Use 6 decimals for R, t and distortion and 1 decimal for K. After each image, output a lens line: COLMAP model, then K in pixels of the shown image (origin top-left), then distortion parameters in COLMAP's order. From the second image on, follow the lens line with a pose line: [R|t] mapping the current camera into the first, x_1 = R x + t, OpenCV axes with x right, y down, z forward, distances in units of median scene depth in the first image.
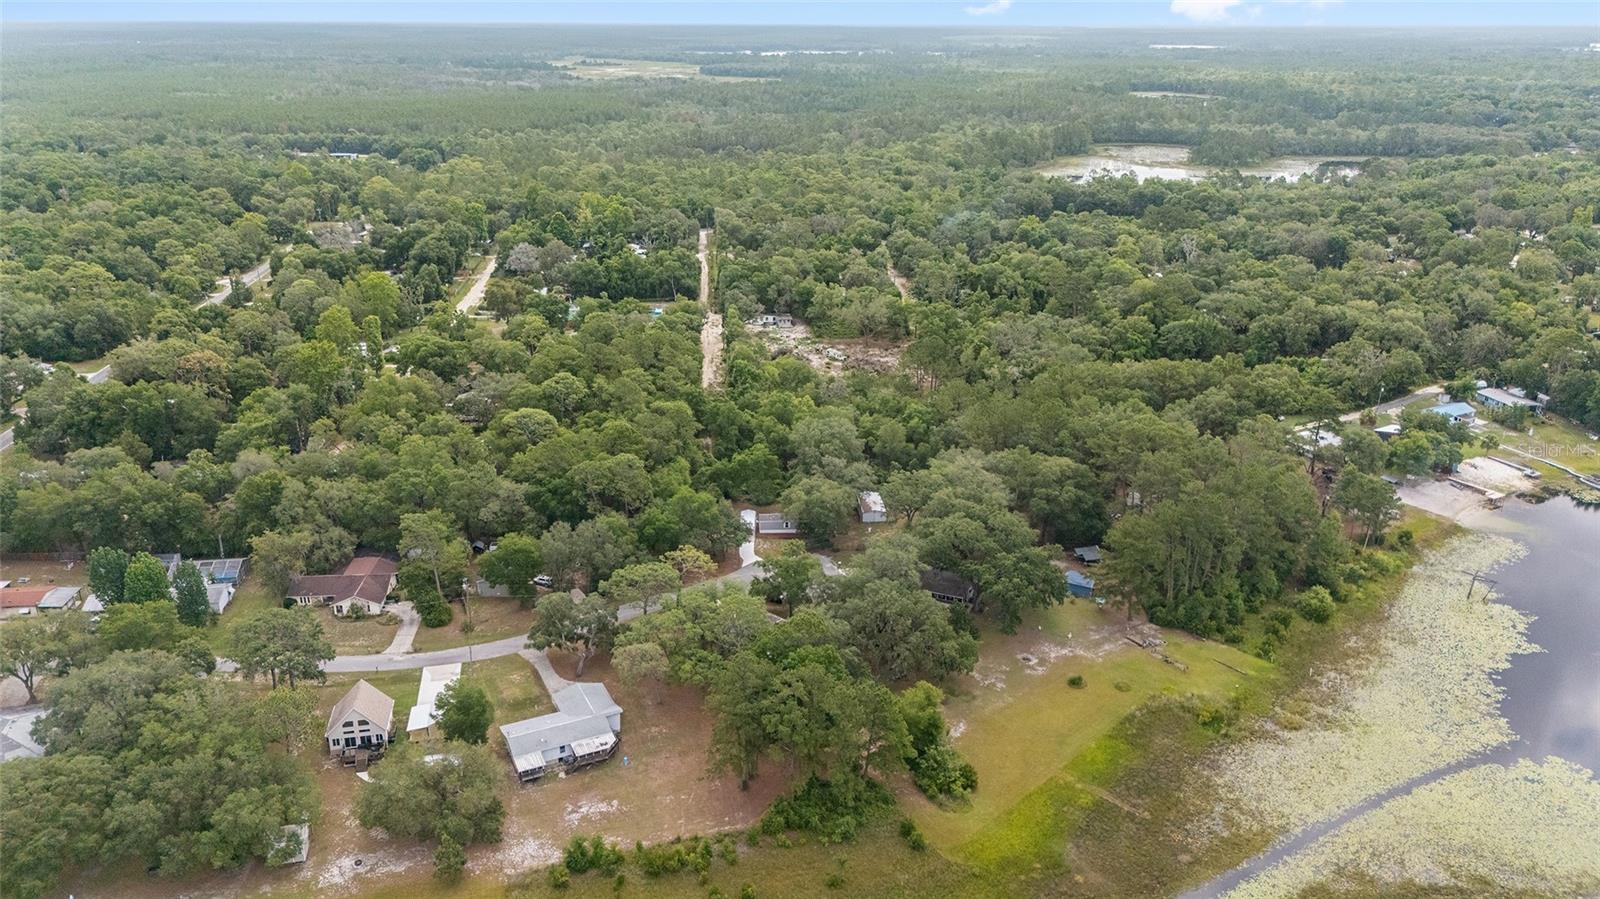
lens RADIAL K [[1169.6, 0, 806.9], [0, 1169.6, 451.0], [0, 0, 1]] dist [0.082111, -0.105407]
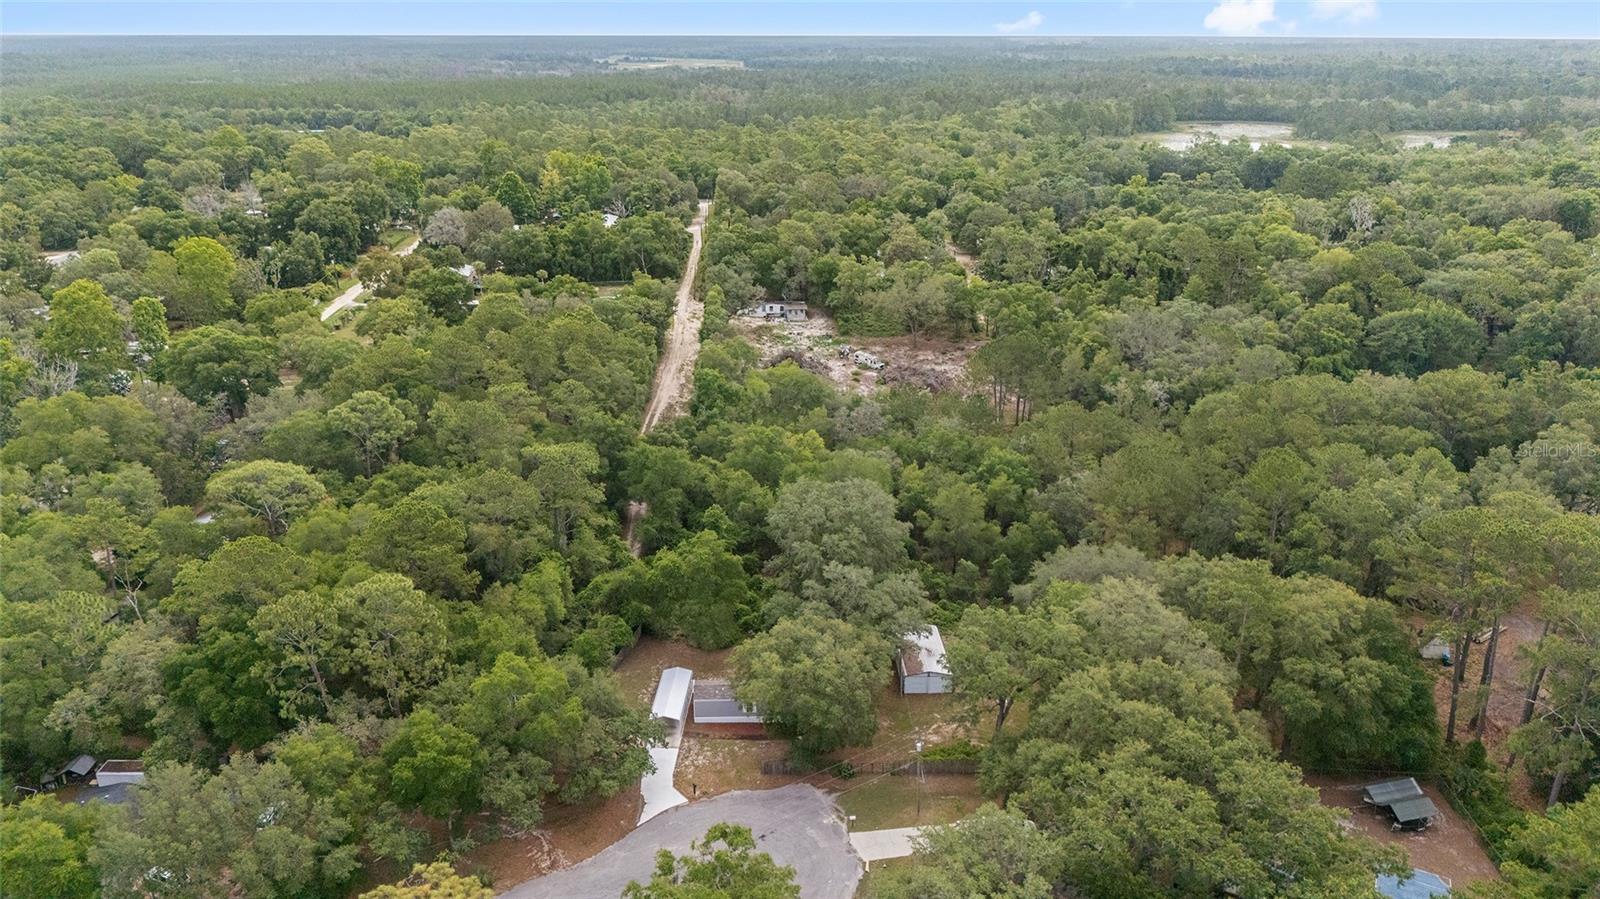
lens RADIAL K [[1169.6, 0, 806.9], [0, 1169.6, 451.0], [0, 0, 1]] dist [0.082111, -0.105407]
pose [[0.999157, 0.007377, -0.040375, 0.015891], [-0.007528, 0.999965, -0.003593, -0.026111], [0.040347, 0.003894, 0.999178, 0.309122]]
